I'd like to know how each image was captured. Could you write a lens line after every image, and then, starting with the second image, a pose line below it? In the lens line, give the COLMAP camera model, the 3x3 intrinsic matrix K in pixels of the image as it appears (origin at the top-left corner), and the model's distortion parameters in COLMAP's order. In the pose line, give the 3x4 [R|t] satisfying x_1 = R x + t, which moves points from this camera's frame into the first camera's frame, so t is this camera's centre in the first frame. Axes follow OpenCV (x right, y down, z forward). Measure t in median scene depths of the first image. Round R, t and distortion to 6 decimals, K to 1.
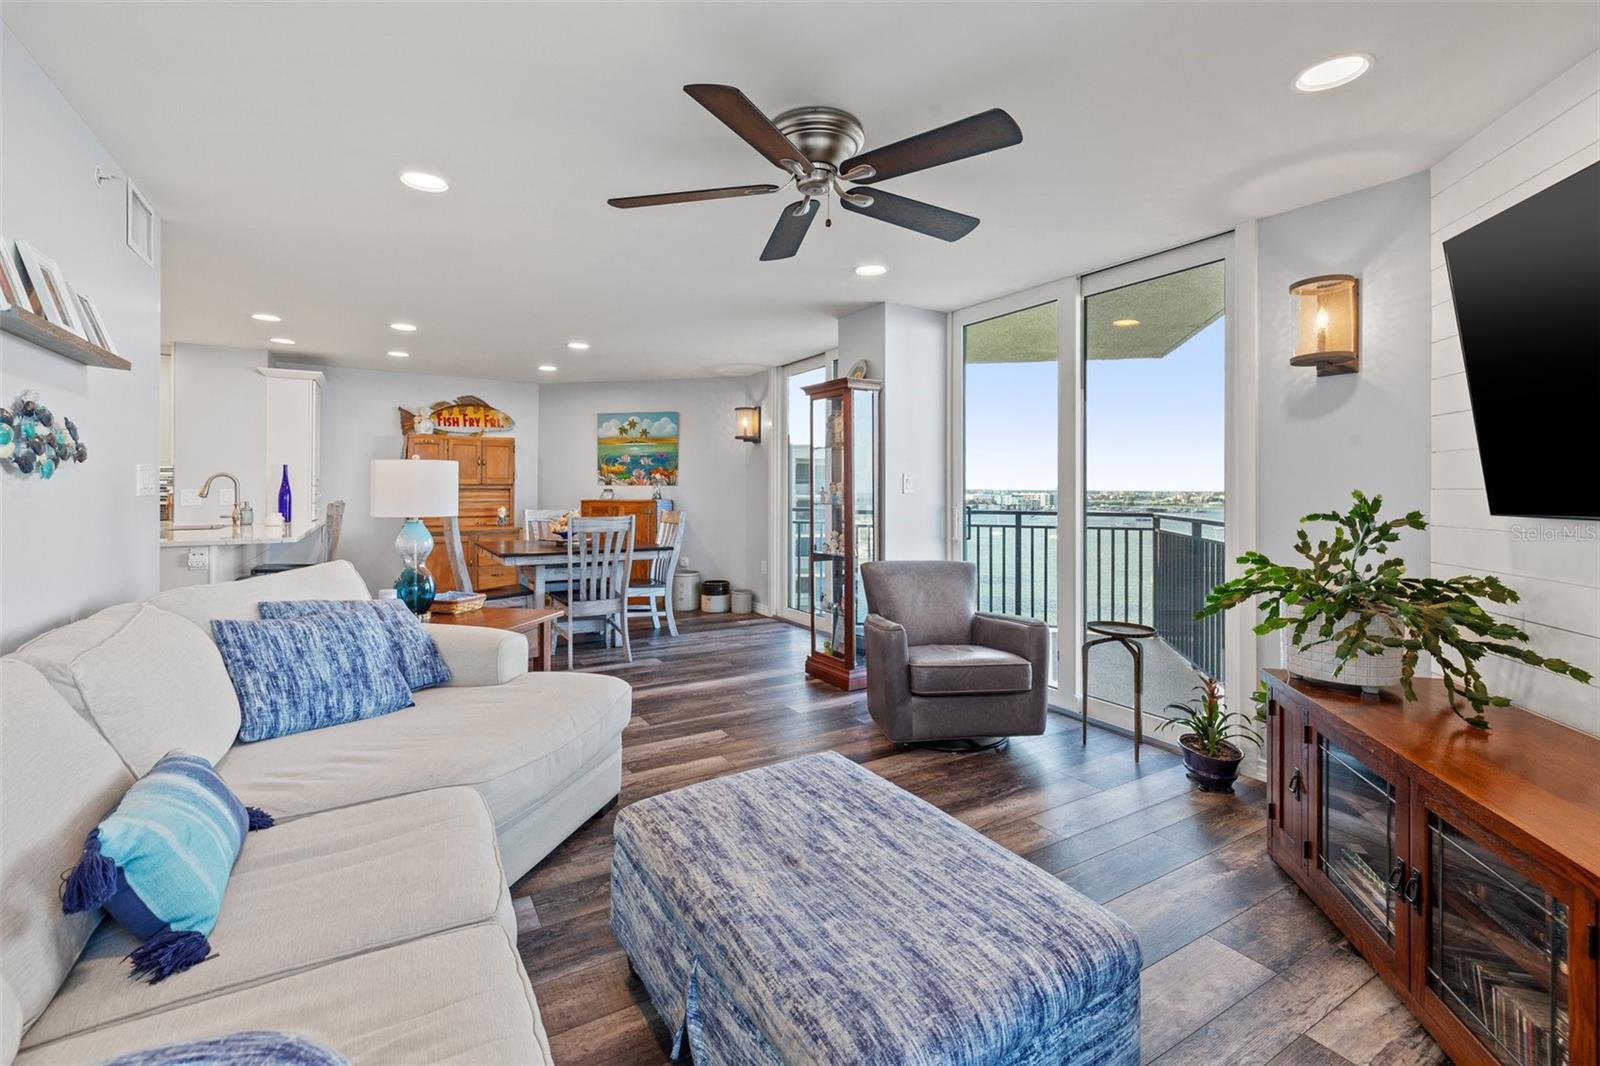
lens RADIAL K [[688.8, 0, 803.2], [0, 688.8, 487.7], [0, 0, 1]] dist [0.004276, 0.001161]
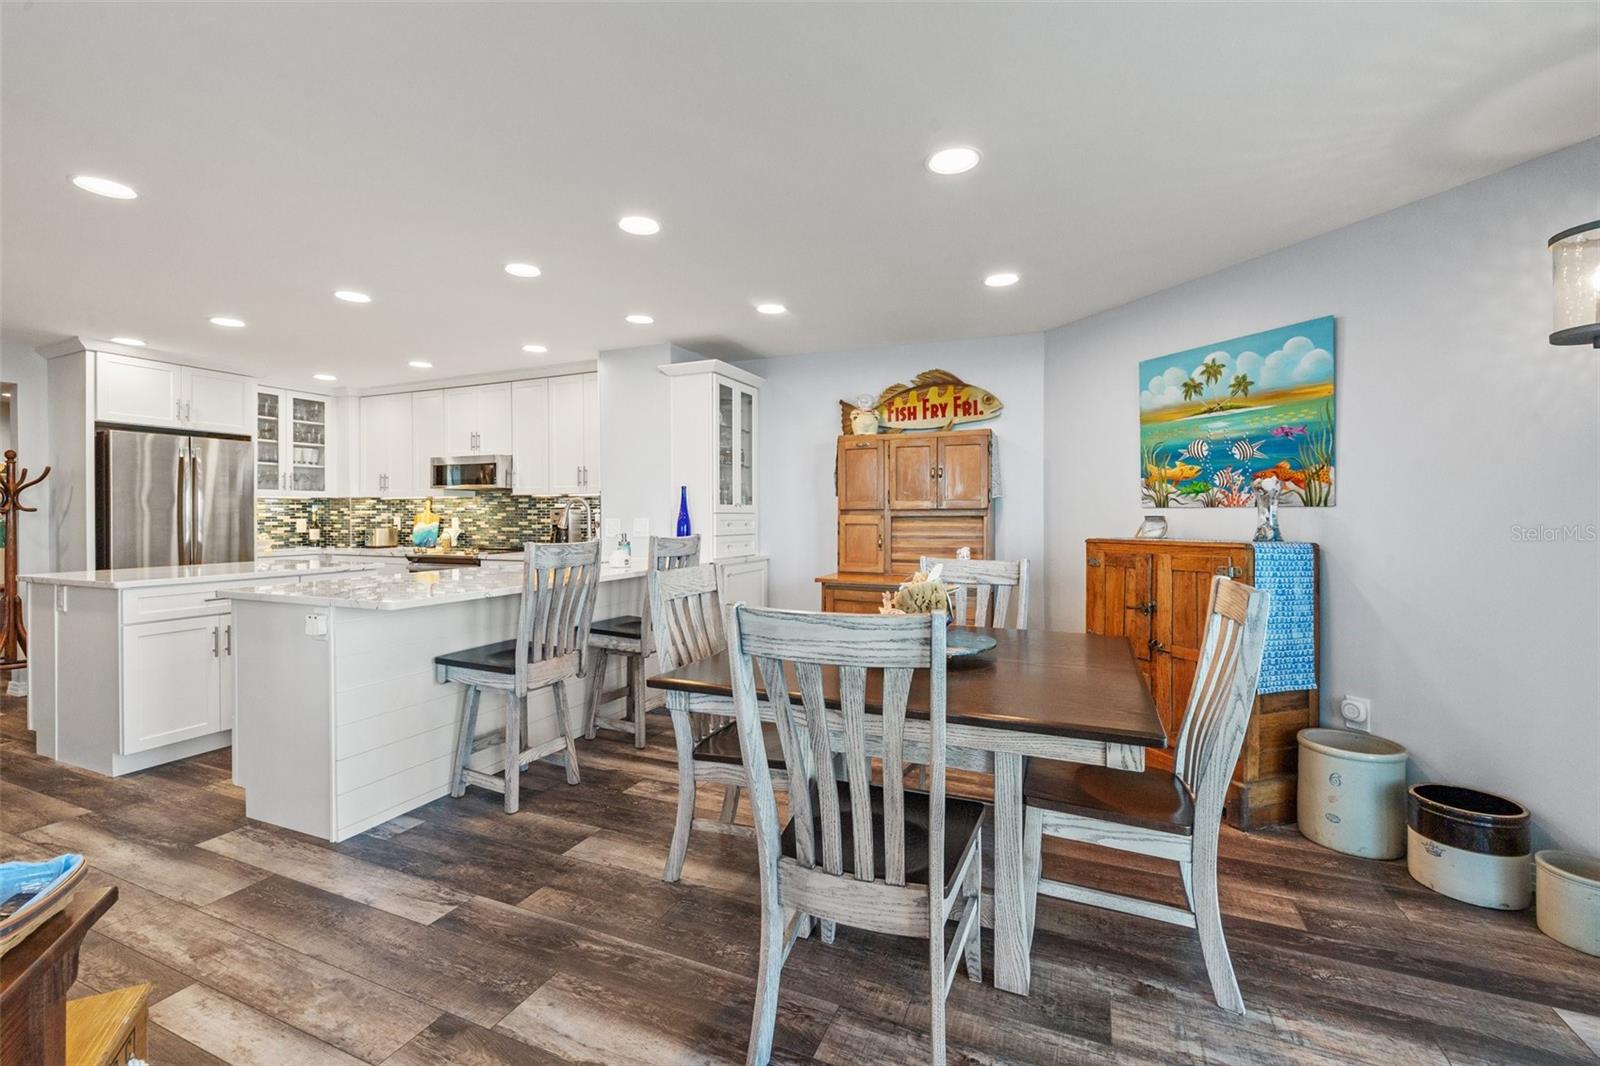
lens RADIAL K [[688.8, 0, 791.5], [0, 688.8, 519.0], [0, 0, 1]] dist [0.004276, 0.001161]
pose [[0.571891, -0.000138, -0.820330, -0.038370], [0.005321, 0.999980, 0.003542, 0.001048], [0.820312, -0.006391, 0.571880, 0.528503]]
